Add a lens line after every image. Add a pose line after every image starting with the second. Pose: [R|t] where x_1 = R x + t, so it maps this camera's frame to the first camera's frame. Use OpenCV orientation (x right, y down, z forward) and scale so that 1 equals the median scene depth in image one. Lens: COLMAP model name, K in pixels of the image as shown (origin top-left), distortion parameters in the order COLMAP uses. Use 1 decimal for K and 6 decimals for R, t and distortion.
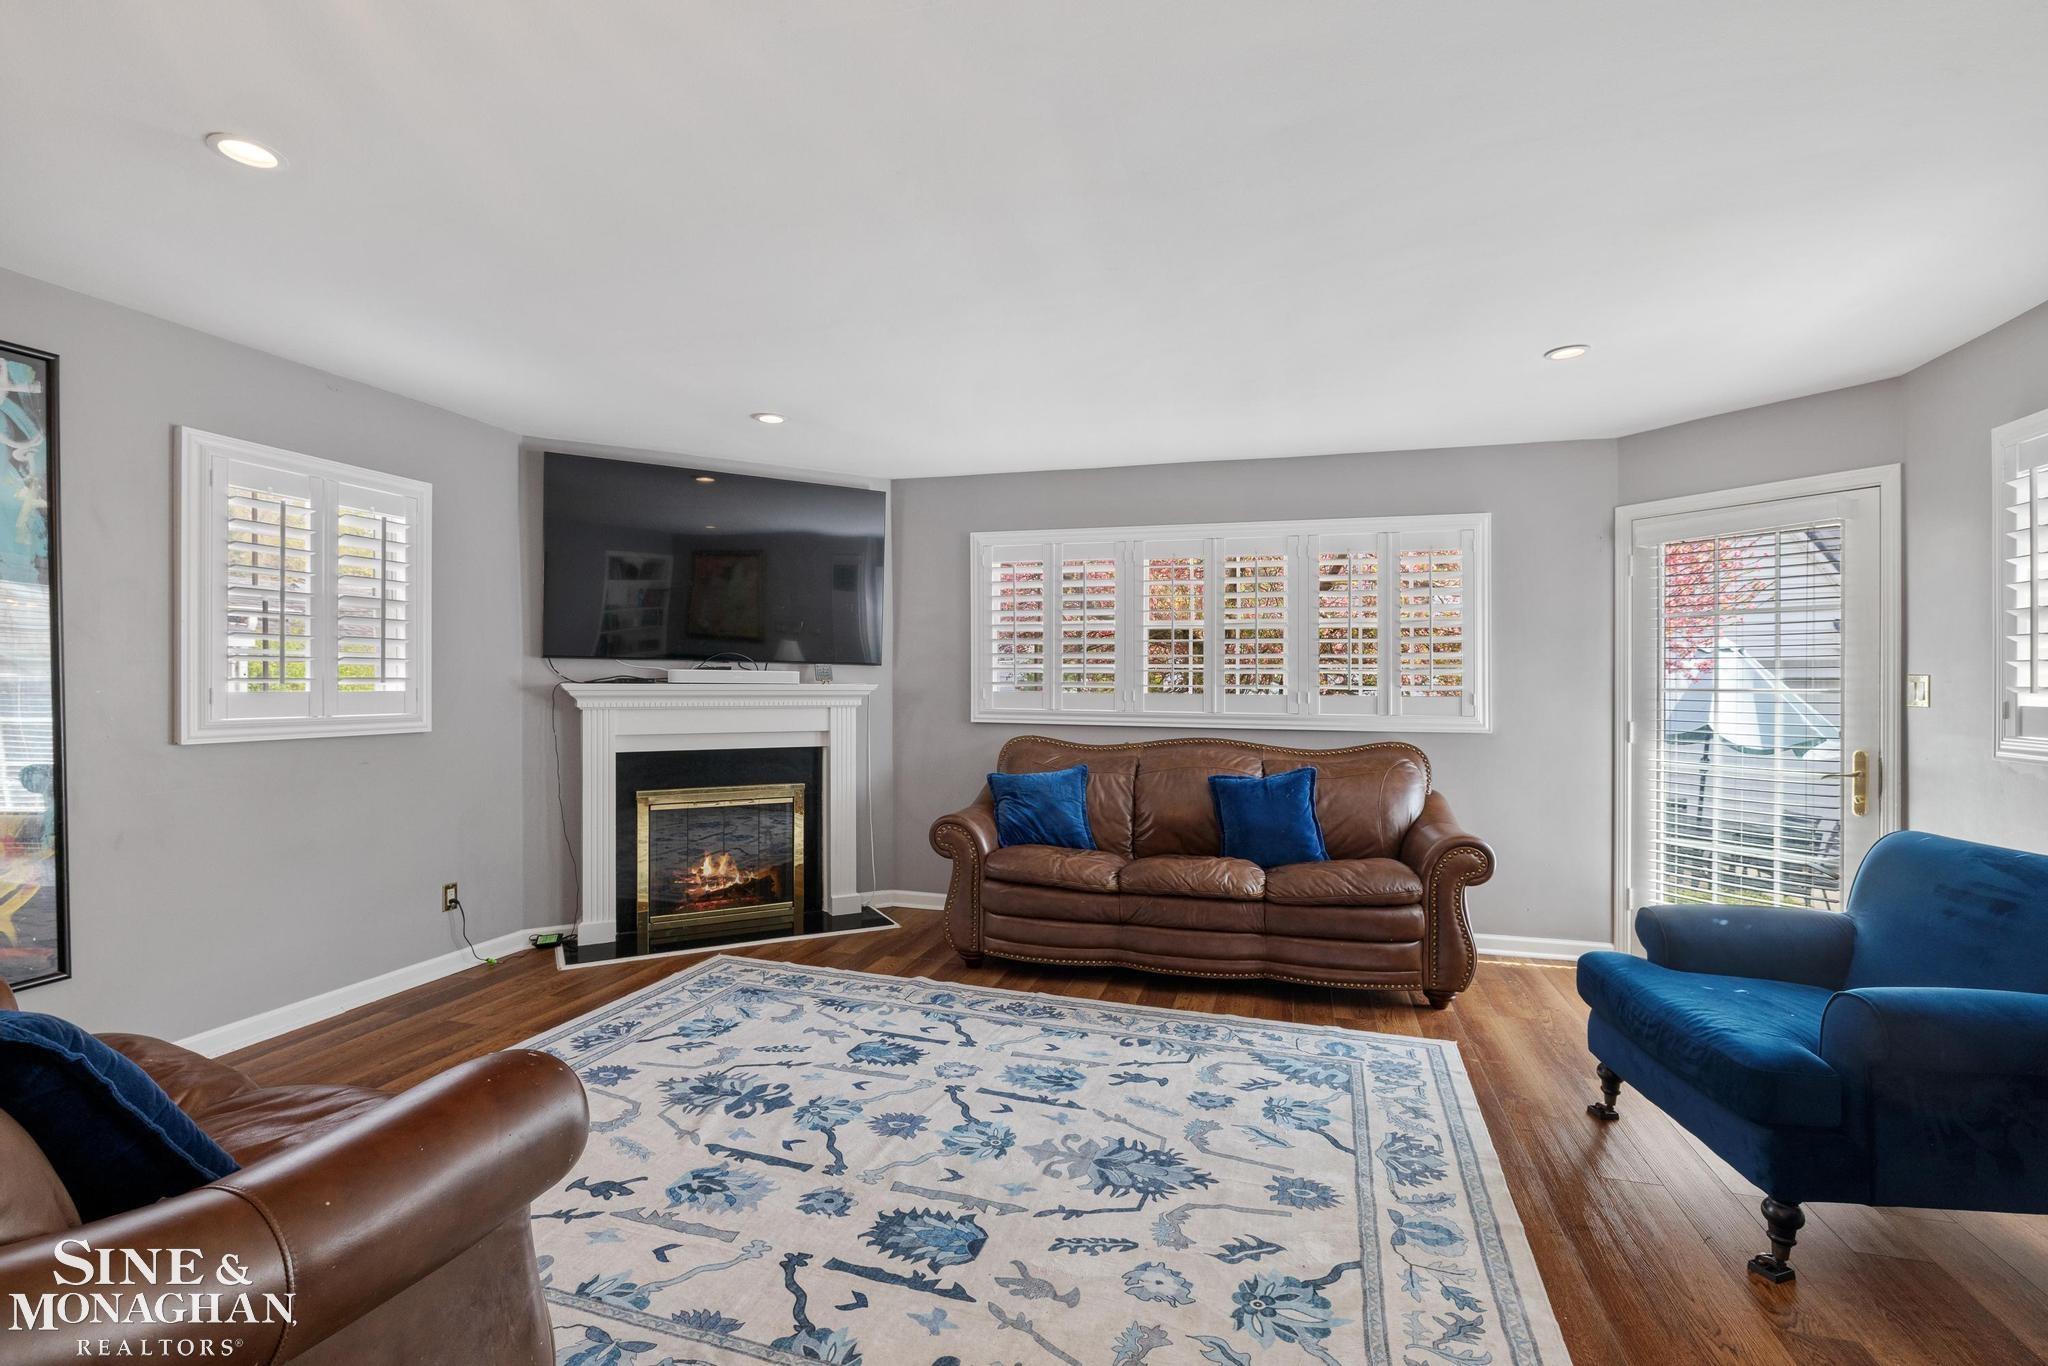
lens RADIAL K [[925.2, 0, 1023.6], [0, 925.2, 683.4], [0, 0, 1]] dist [-0.009293, 0.003657]
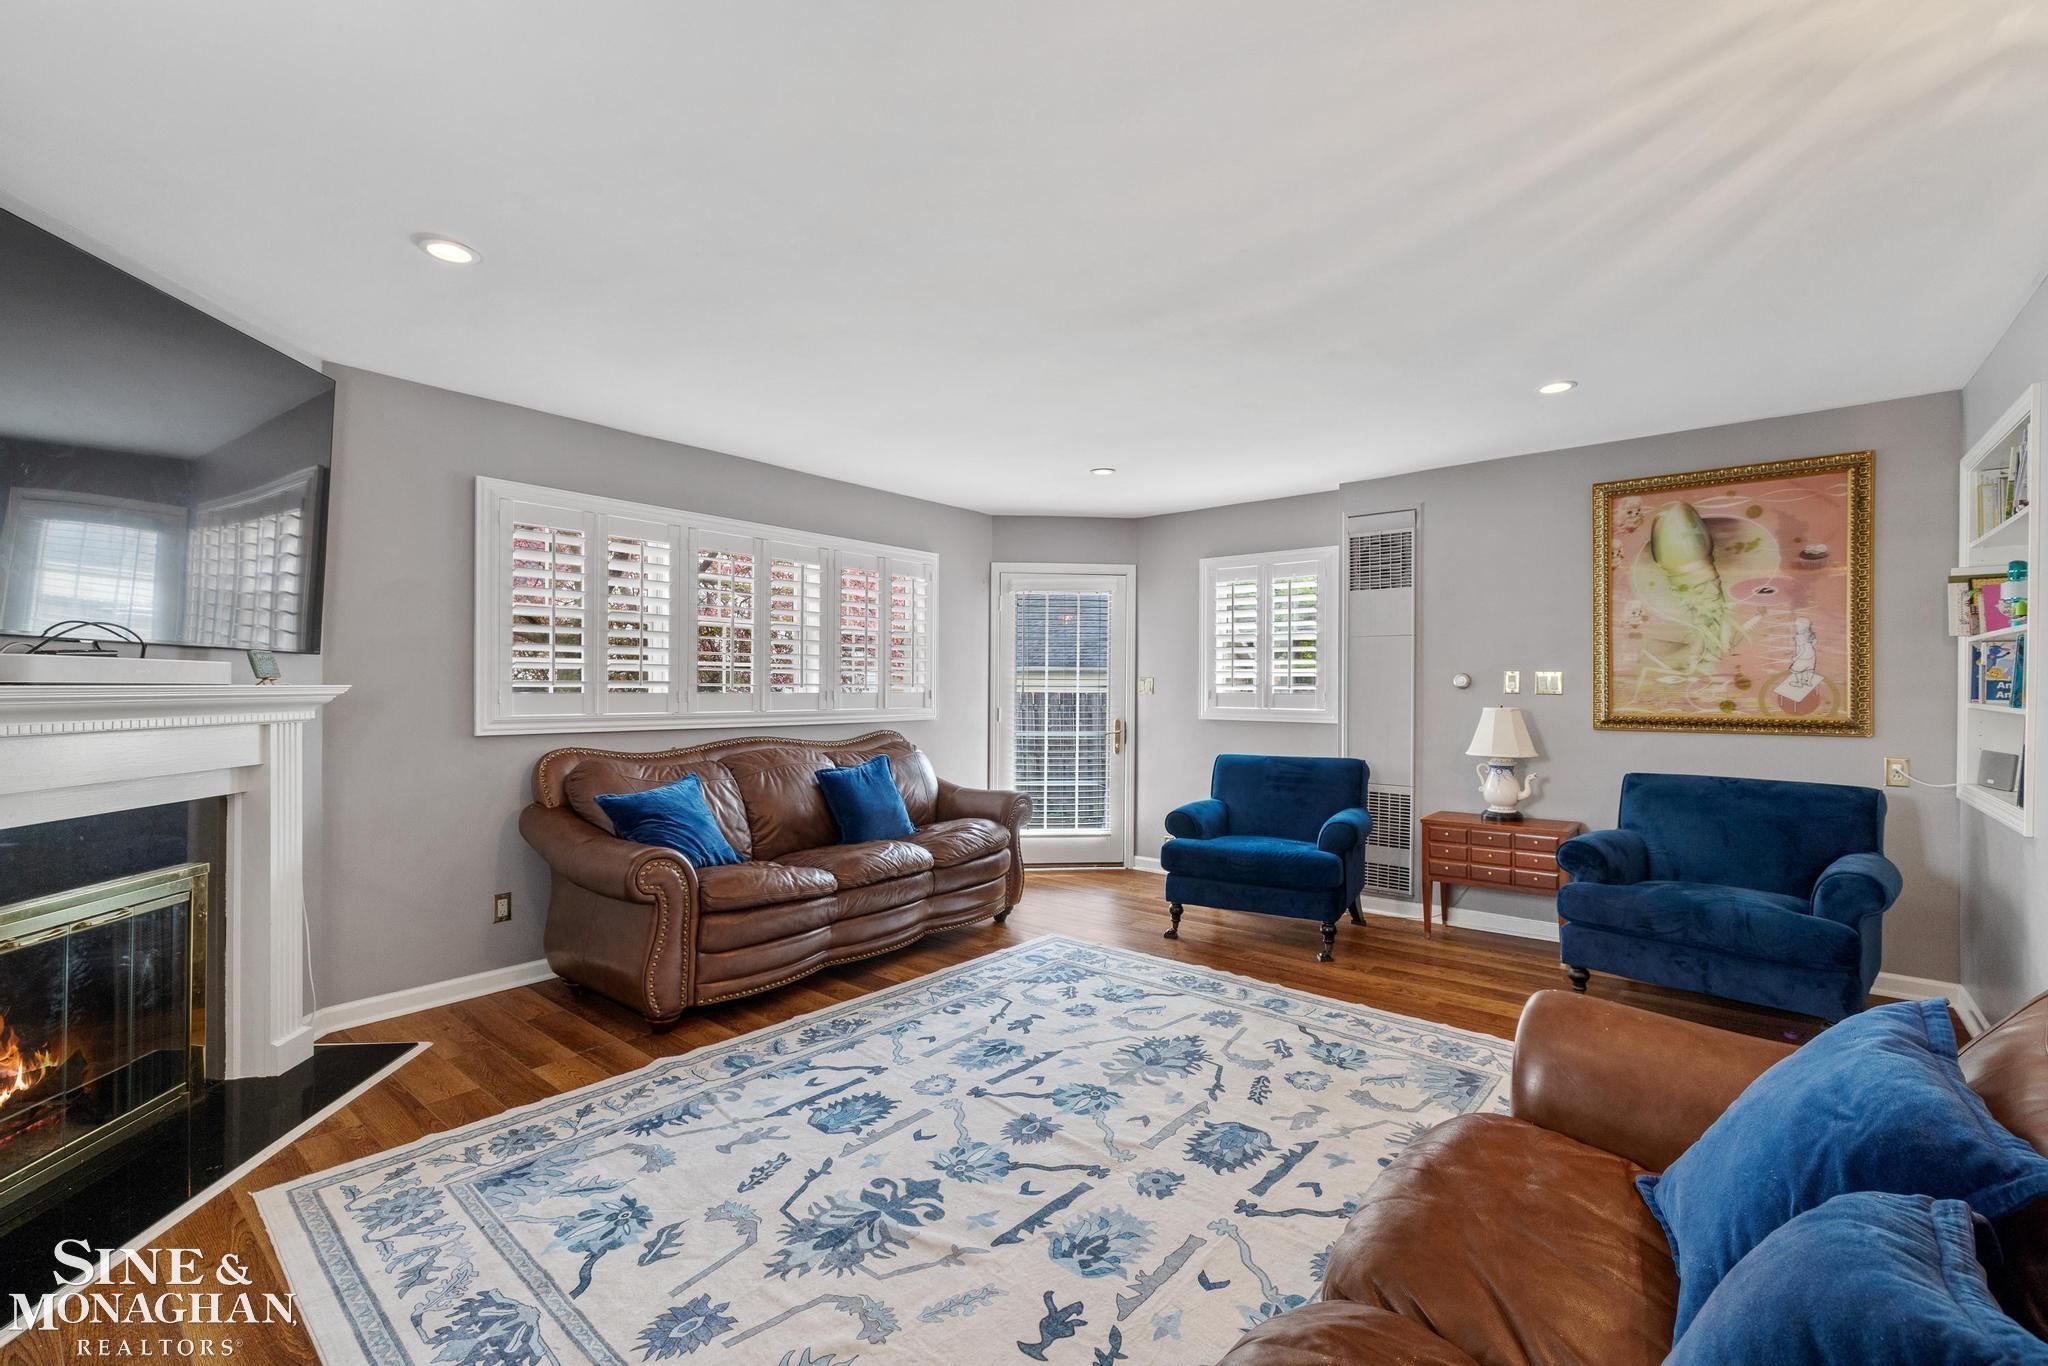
lens RADIAL K [[881.3, 0, 1023.4], [0, 881.3, 685.7], [0, 0, 1]] dist [0.002709, -0.000486]
pose [[0.393624, -0.005312, 0.919256, -0.867527], [0.000006, 0.999983, 0.005776, -0.002724], [-0.919272, -0.002268, 0.393617, 0.548350]]
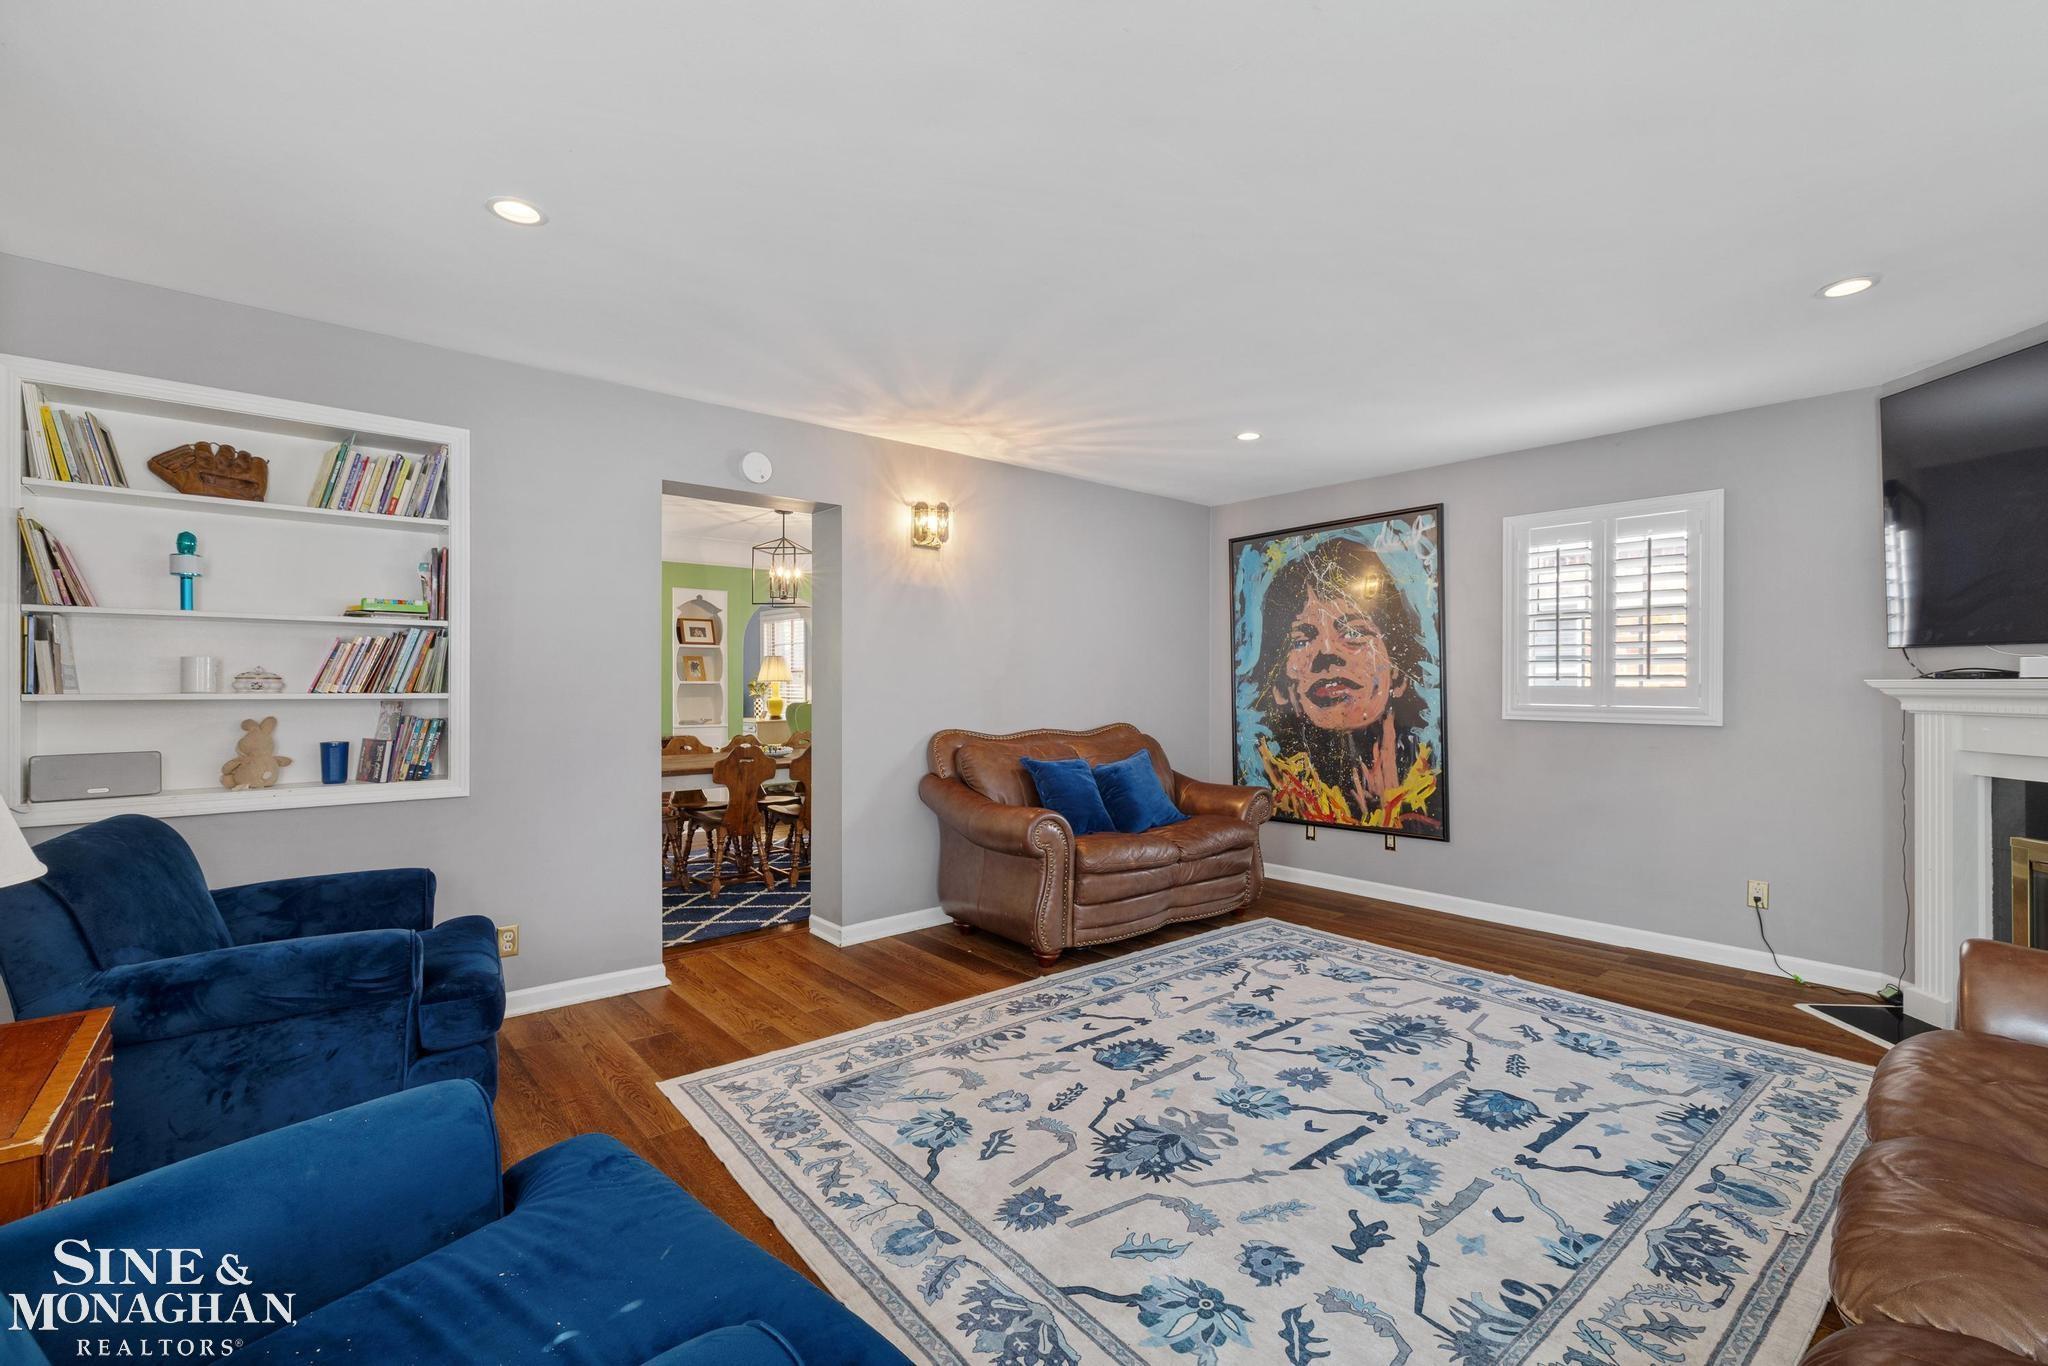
lens RADIAL K [[881.3, 0, 1018.1], [0, 881.3, 689.0], [0, 0, 1]] dist [0.002709, -0.000486]
pose [[-0.546933, 0.000935, -0.837176, 0.798083], [-0.005052, 0.999977, 0.004417, 0.012162], [0.837161, 0.006646, -0.546916, 1.107279]]
